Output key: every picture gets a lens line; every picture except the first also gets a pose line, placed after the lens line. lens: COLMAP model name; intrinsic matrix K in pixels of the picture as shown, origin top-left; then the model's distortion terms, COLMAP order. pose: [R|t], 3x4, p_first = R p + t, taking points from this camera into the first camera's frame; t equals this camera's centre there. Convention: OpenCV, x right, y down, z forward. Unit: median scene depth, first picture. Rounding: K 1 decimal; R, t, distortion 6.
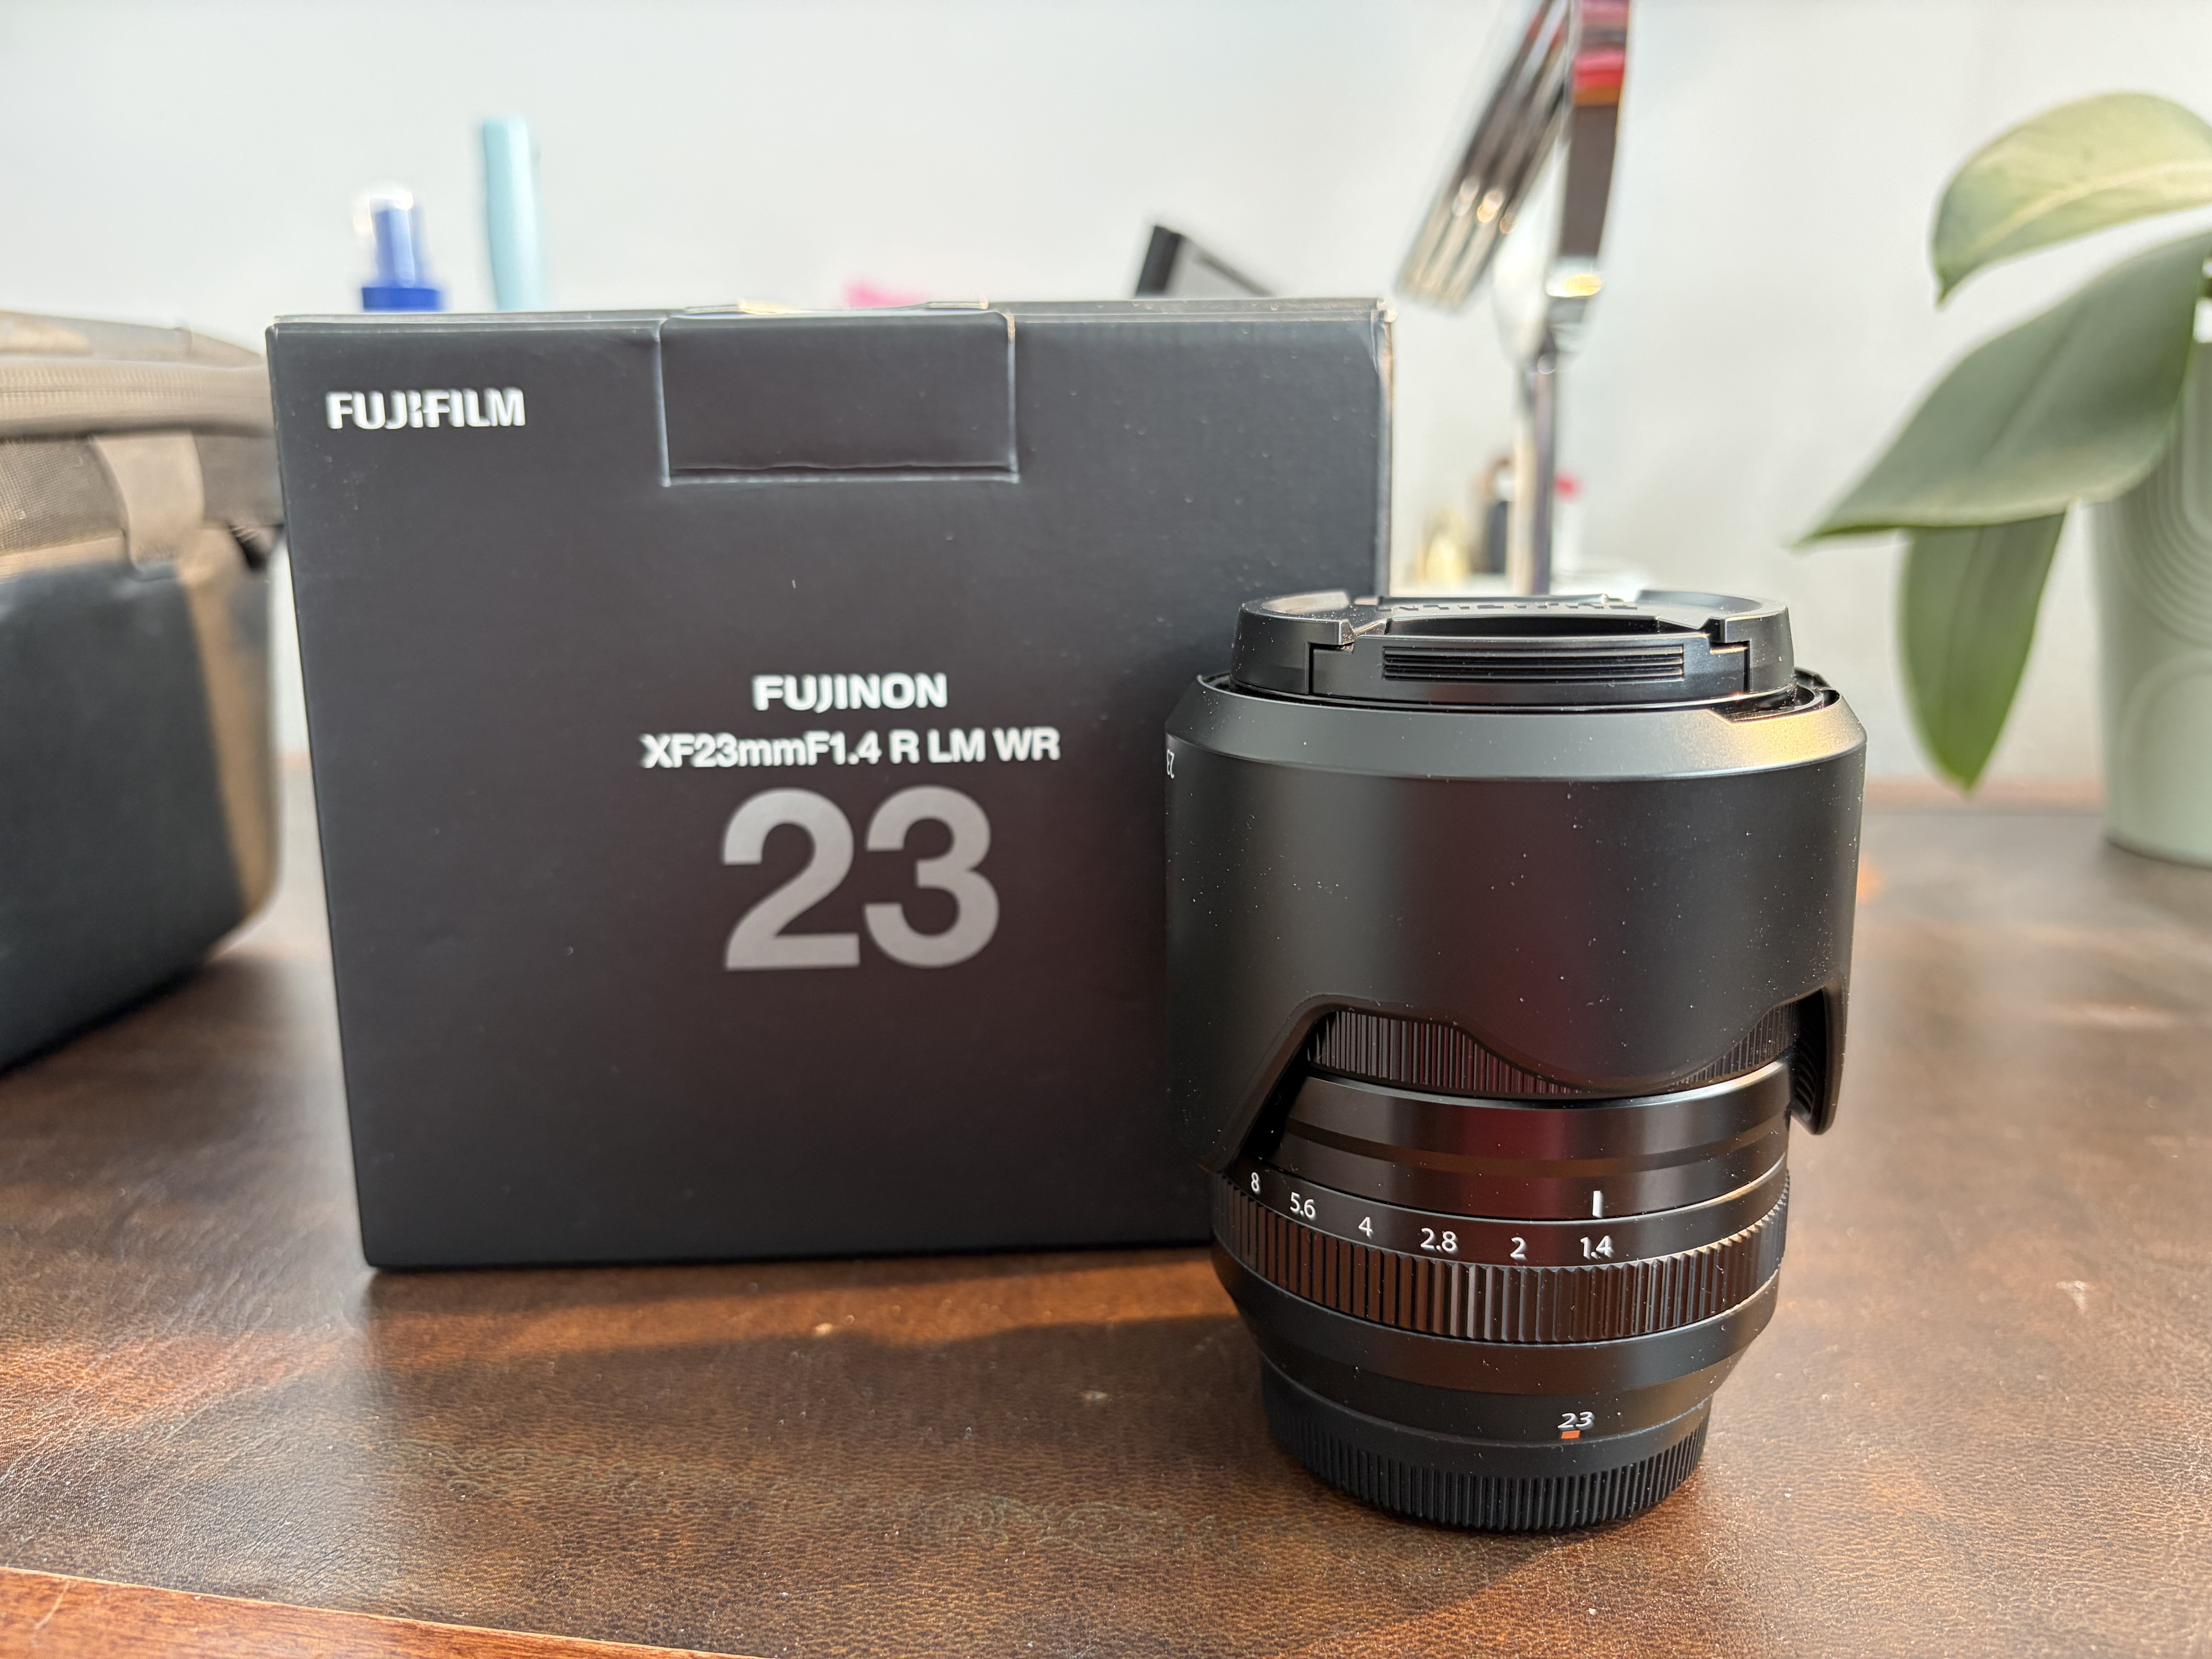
lens RADIAL K [[1665.2, 0, 1099.8], [0, 1665.2, 816.0], [0, 0, 1]] dist [-0.000576, -0.038688]
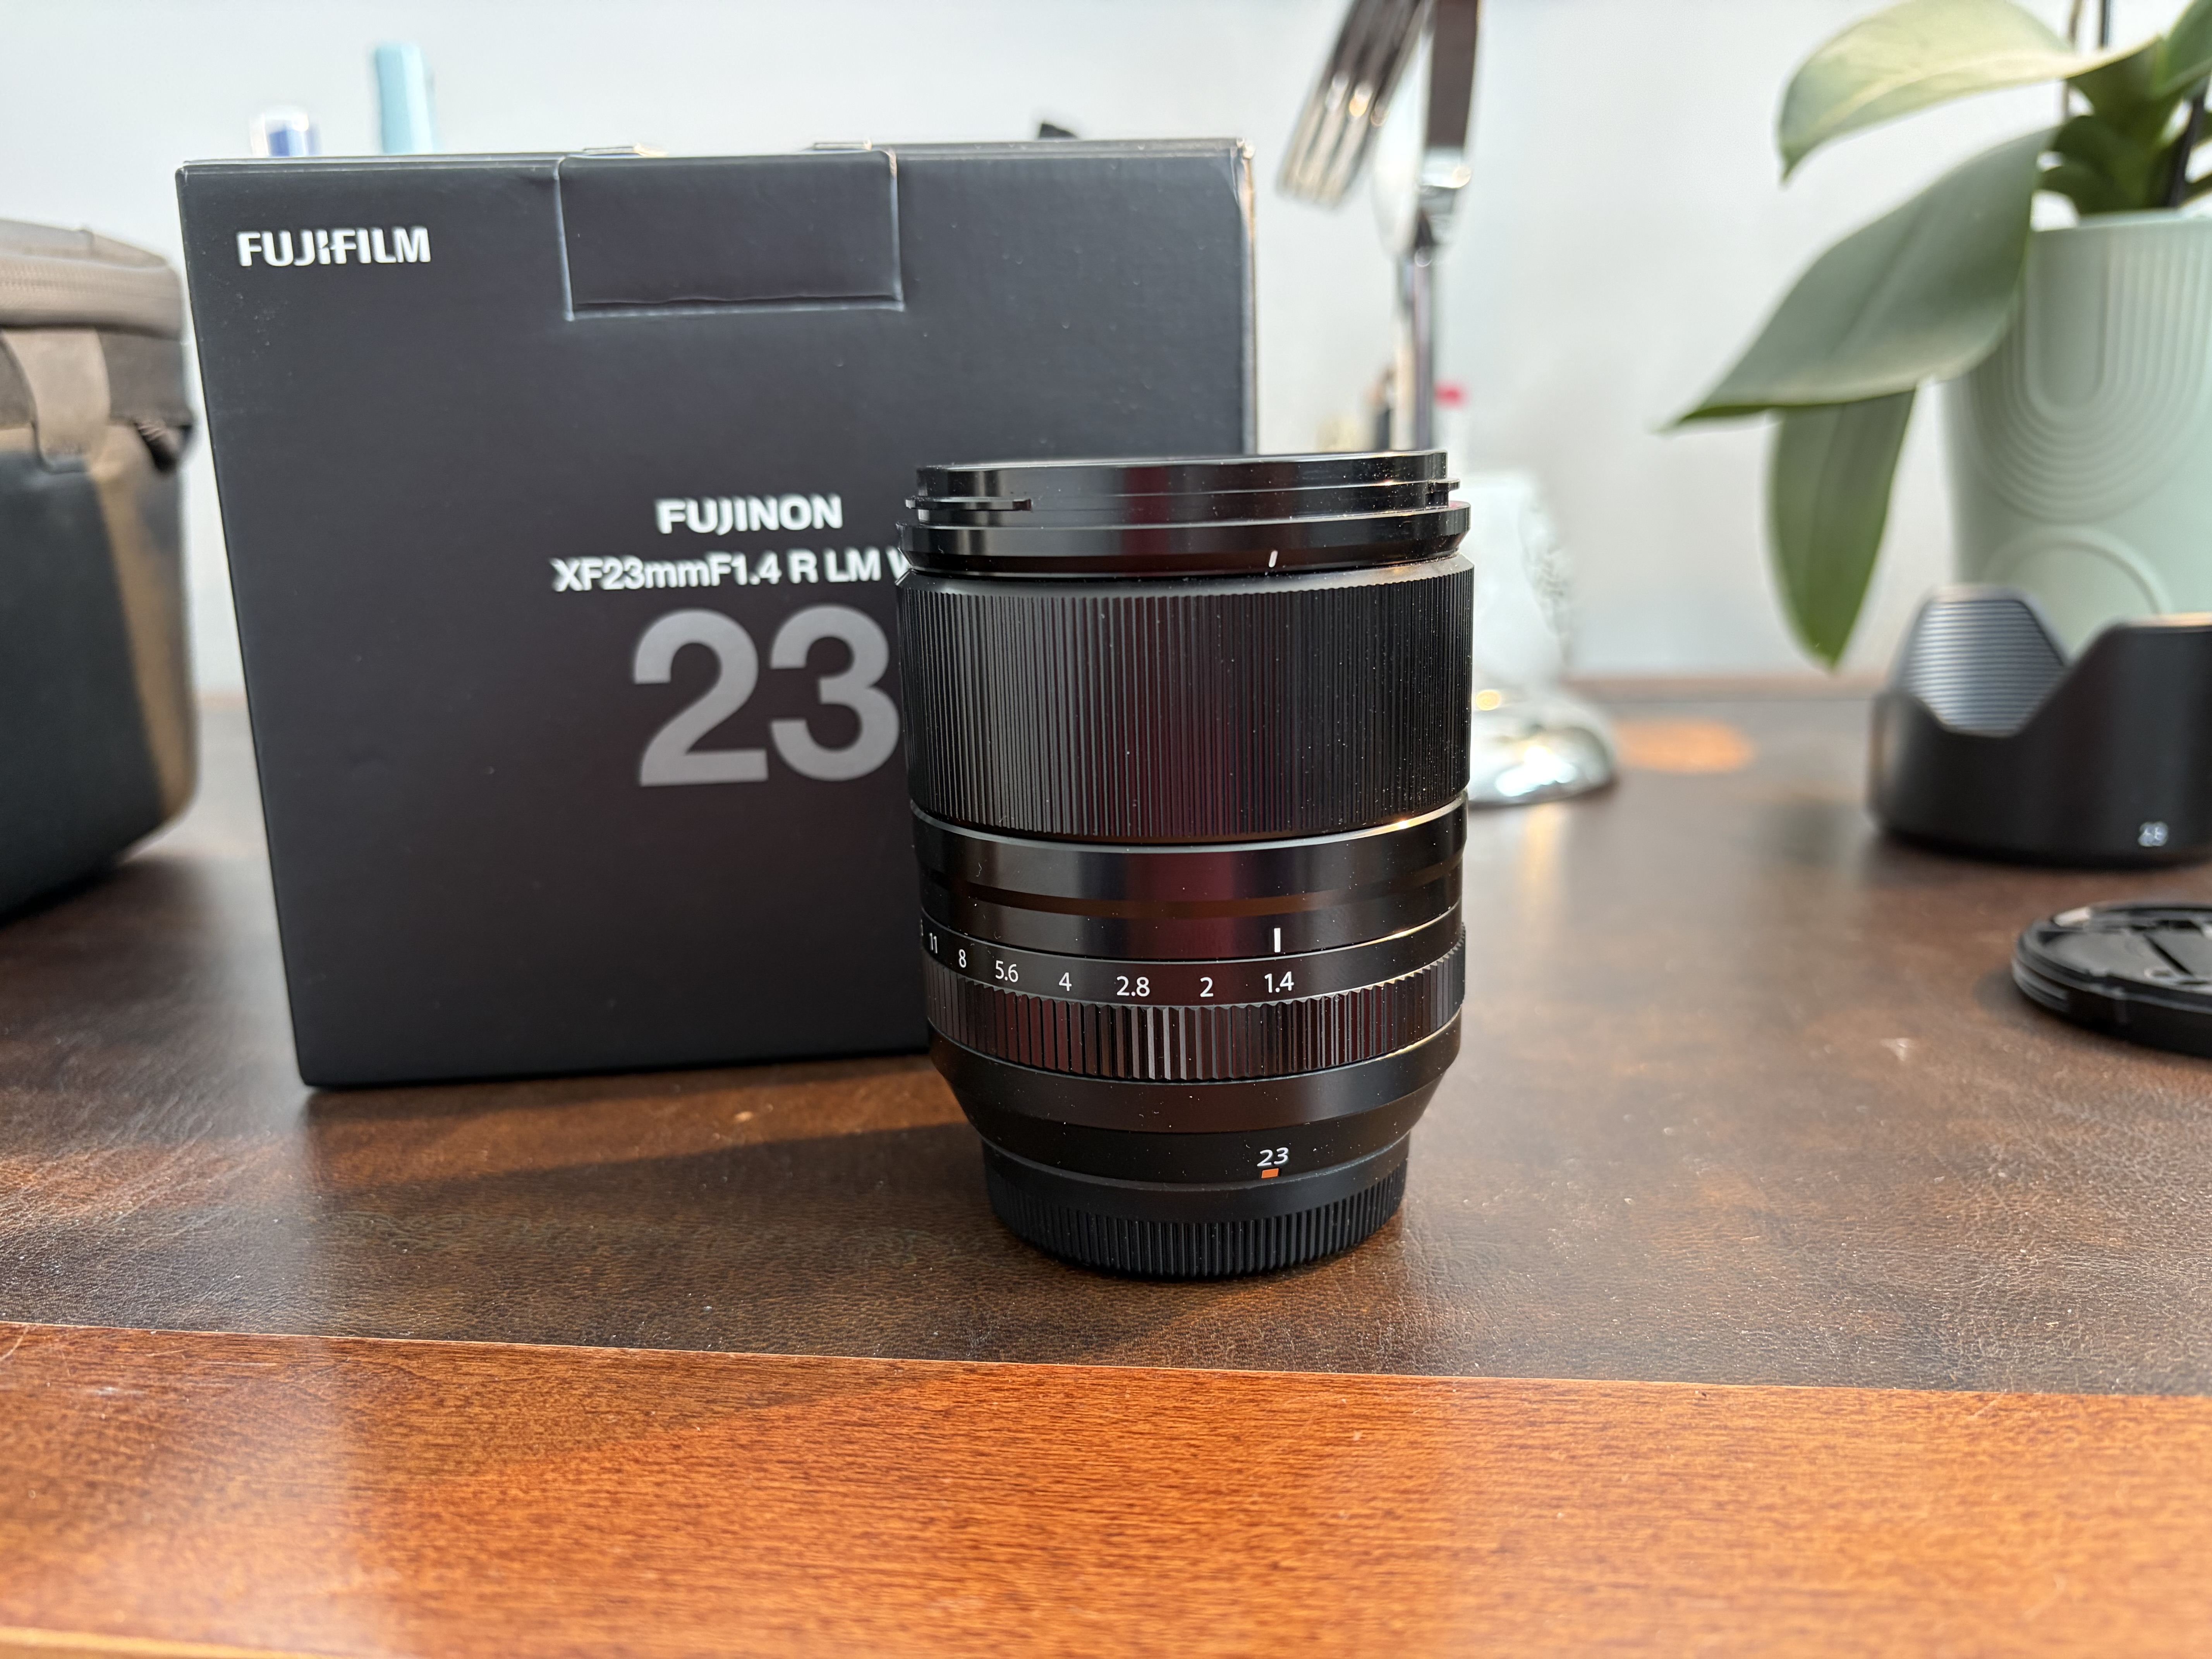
lens RADIAL K [[1665.2, 0, 1103.1], [0, 1665.2, 827.5], [0, 0, 1]] dist [-0.000576, -0.038688]
pose [[0.998578, -0.027698, 0.045539, 0.020001], [0.026803, 0.999438, 0.020148, 0.108030], [-0.046071, -0.018899, 0.998759, -0.069119]]
